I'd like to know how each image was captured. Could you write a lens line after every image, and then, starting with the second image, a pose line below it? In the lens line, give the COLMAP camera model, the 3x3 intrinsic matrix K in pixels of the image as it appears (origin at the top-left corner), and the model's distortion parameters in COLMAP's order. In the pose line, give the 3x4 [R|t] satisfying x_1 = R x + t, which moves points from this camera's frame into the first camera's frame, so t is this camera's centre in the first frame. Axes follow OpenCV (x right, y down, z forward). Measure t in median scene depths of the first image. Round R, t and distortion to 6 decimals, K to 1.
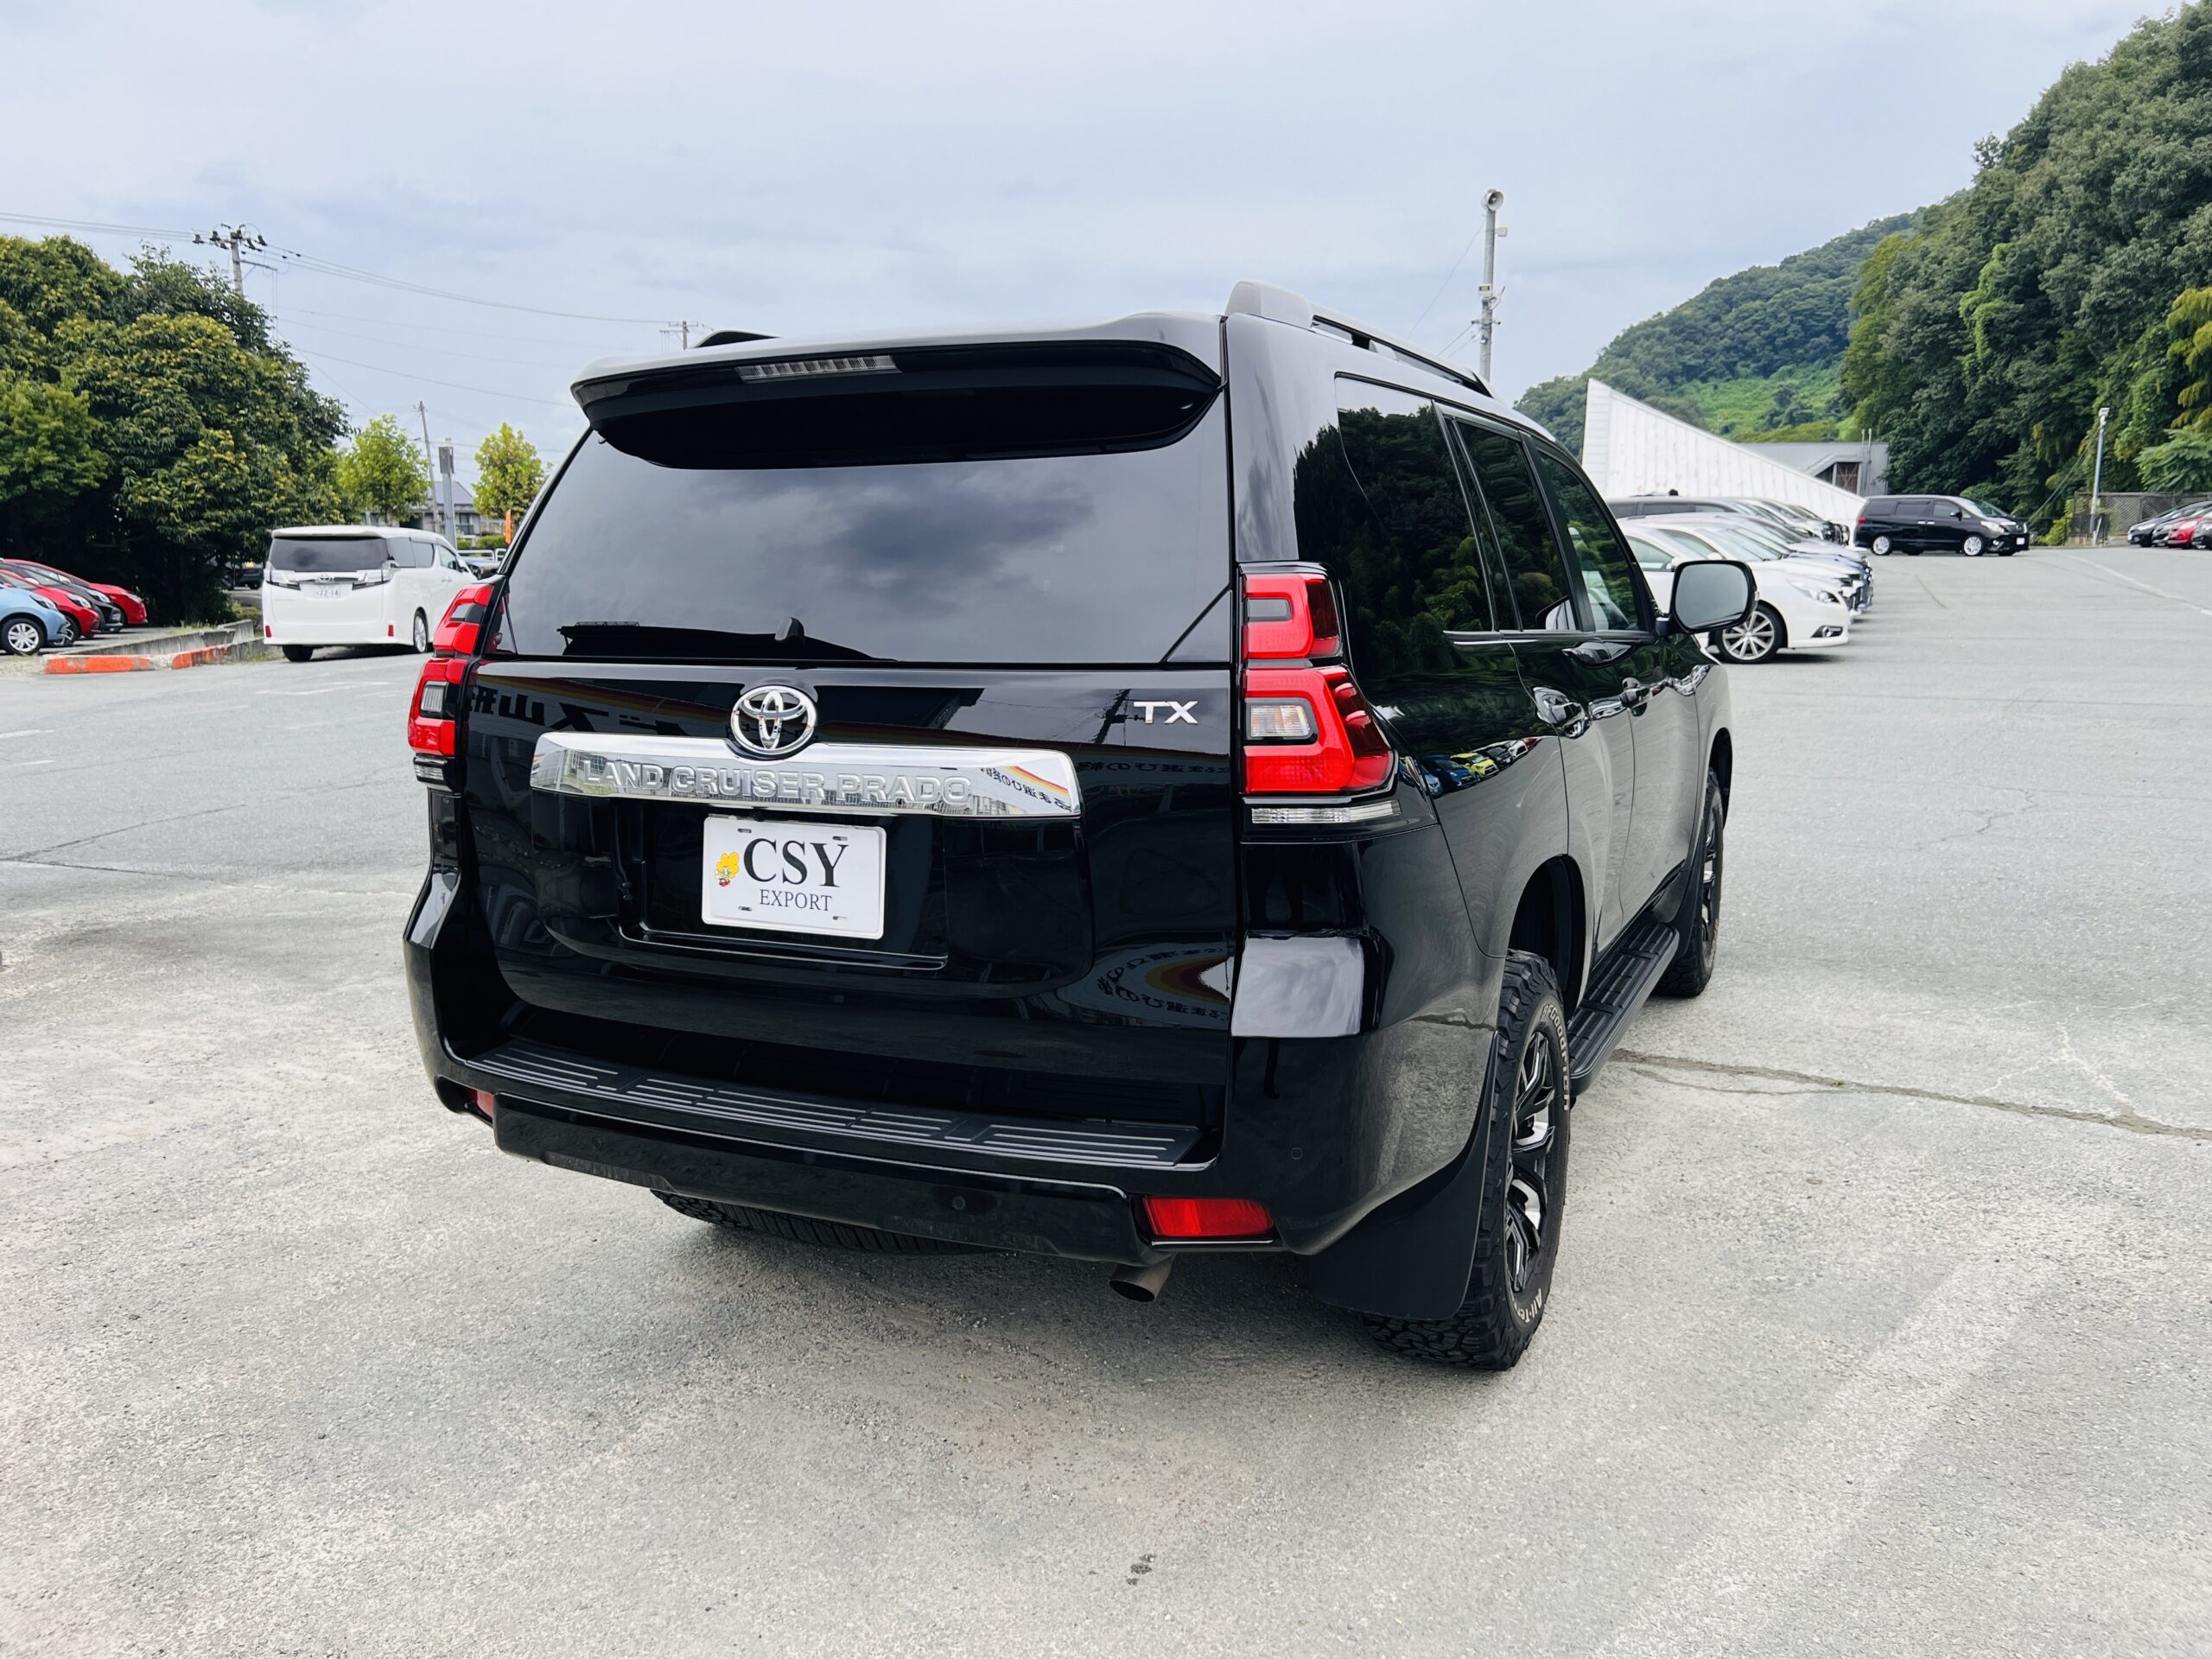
lens RADIAL K [[1678.1, 0, 1104.2], [0, 1678.1, 825.8], [0, 0, 1]] dist [0.032747, -0.021391]
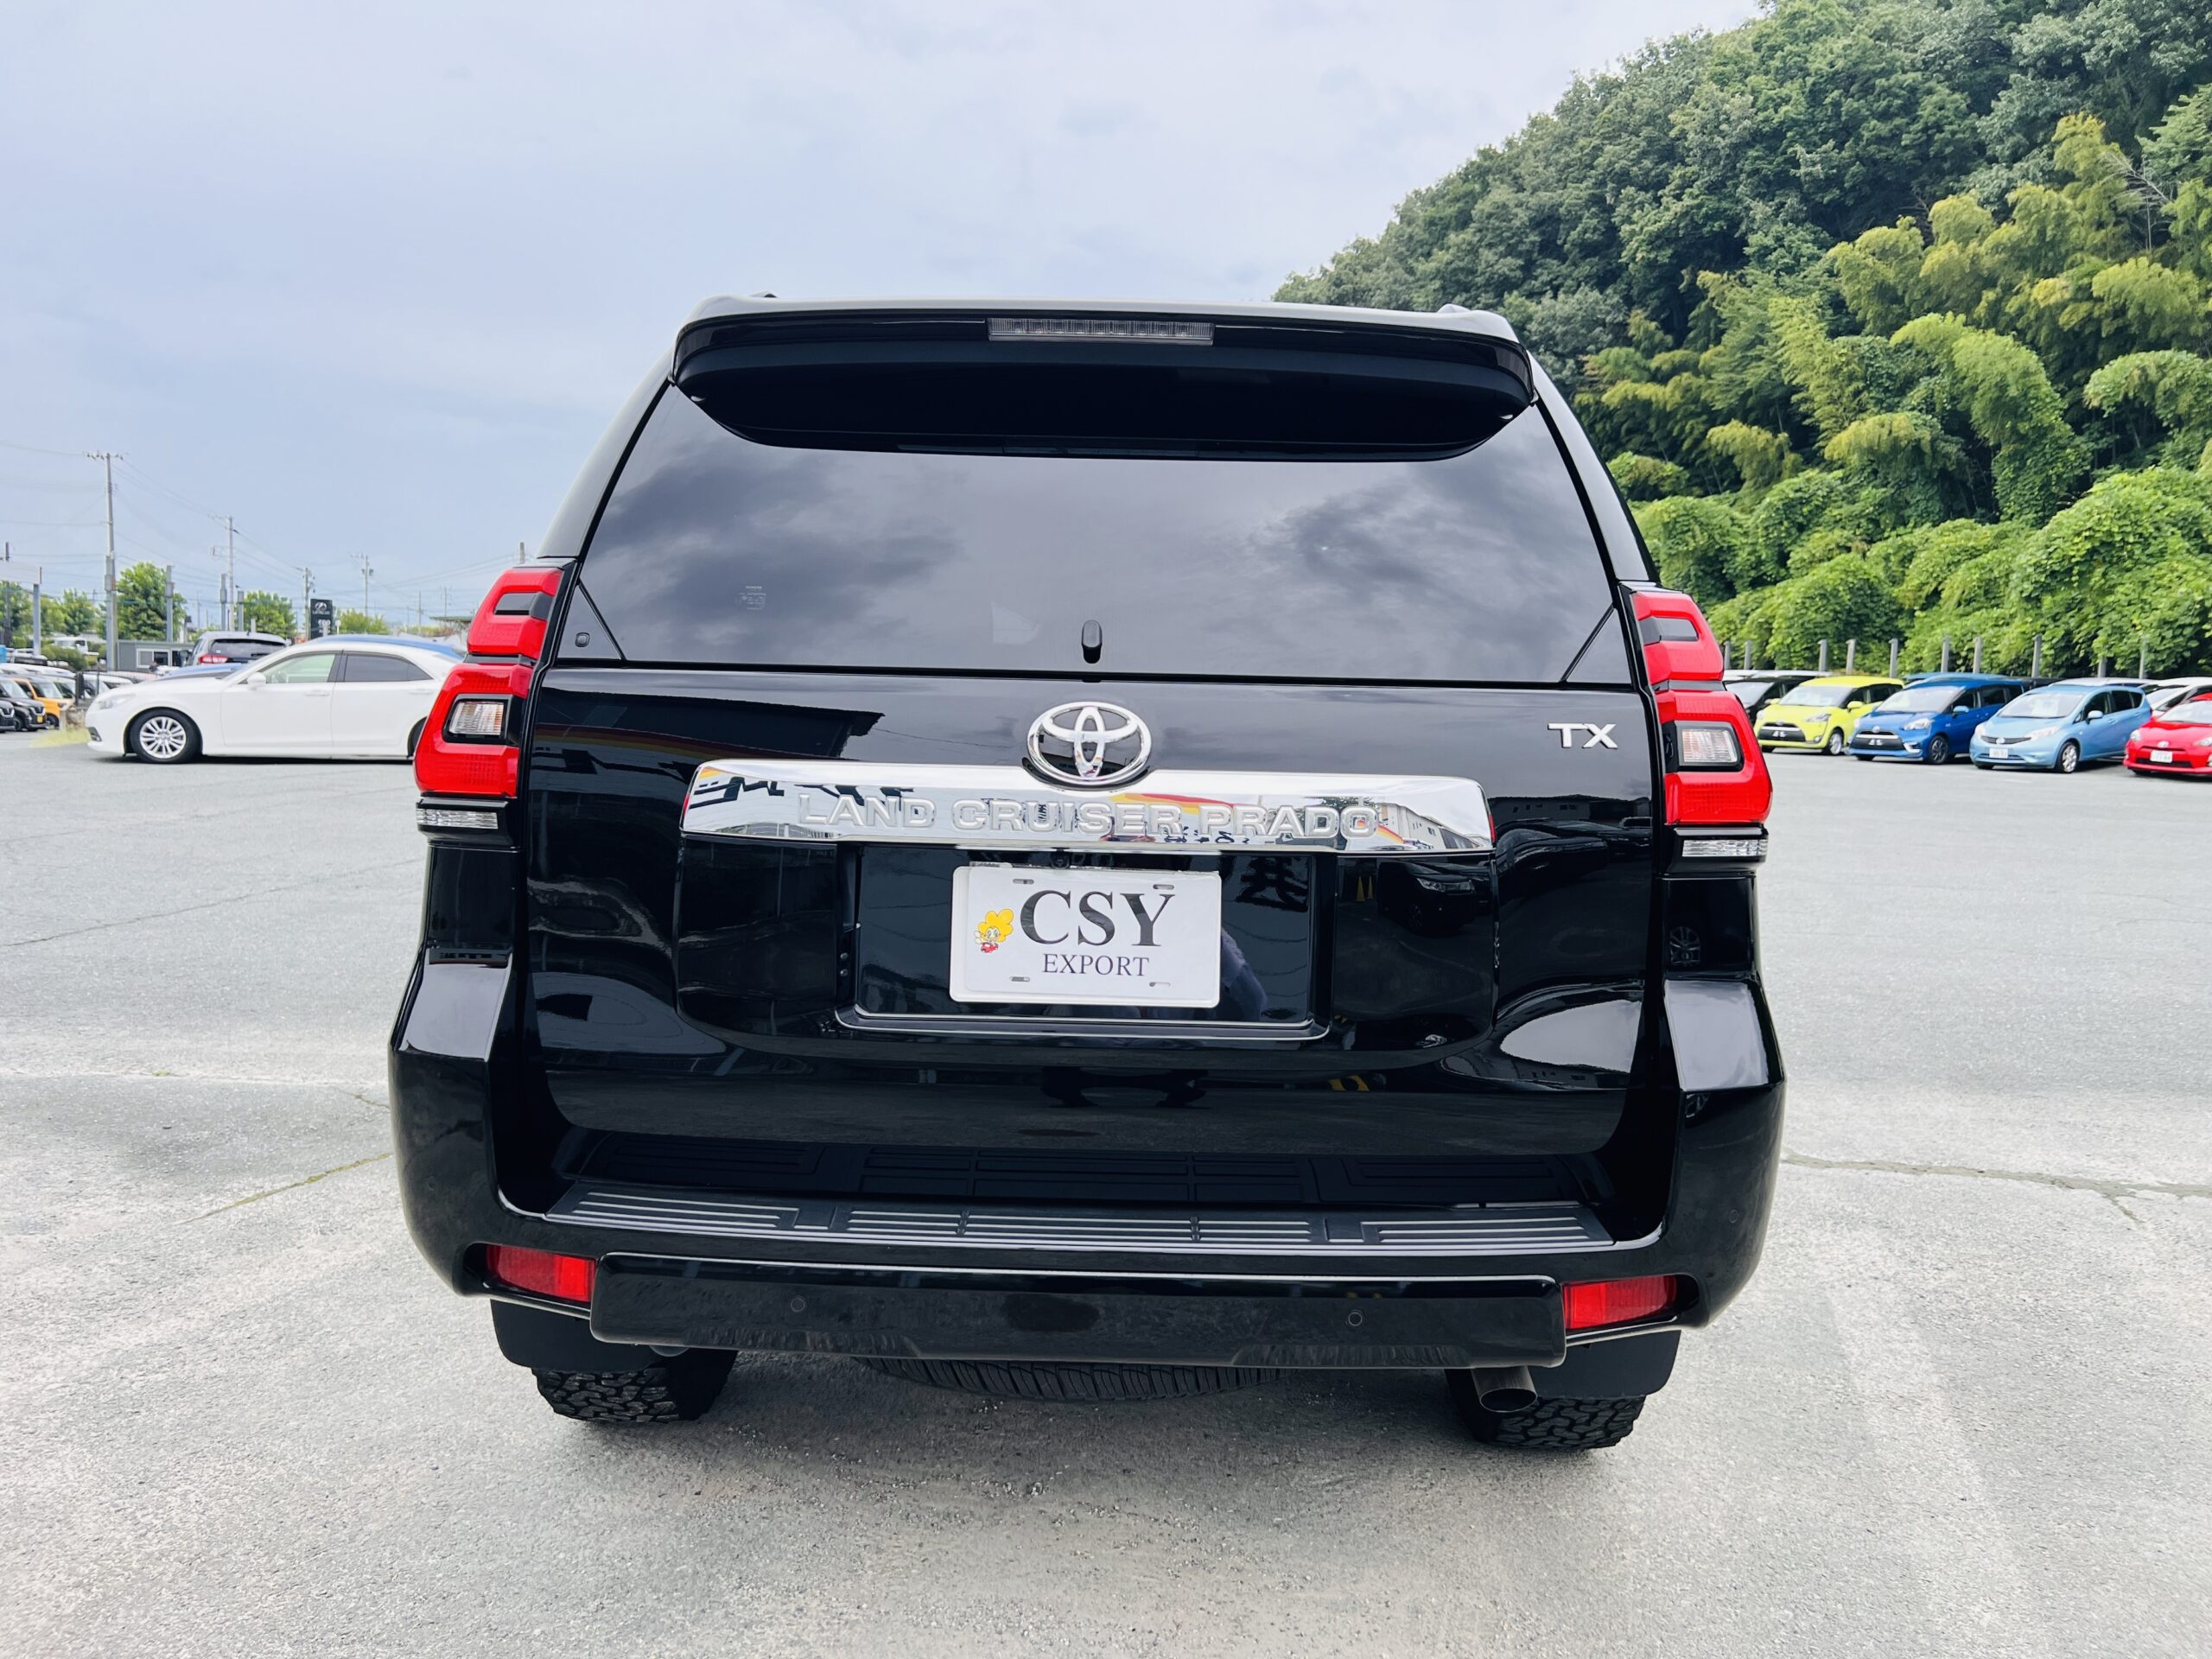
lens RADIAL K [[1678.1, 0, 1113.3], [0, 1678.1, 831.8], [0, 0, 1]] dist [0.032747, -0.021391]
pose [[0.906508, 0.005491, 0.422153, -0.495904], [0.026678, 0.997172, -0.070257, 0.035503], [-0.421345, 0.074951, 0.903798, 0.247187]]
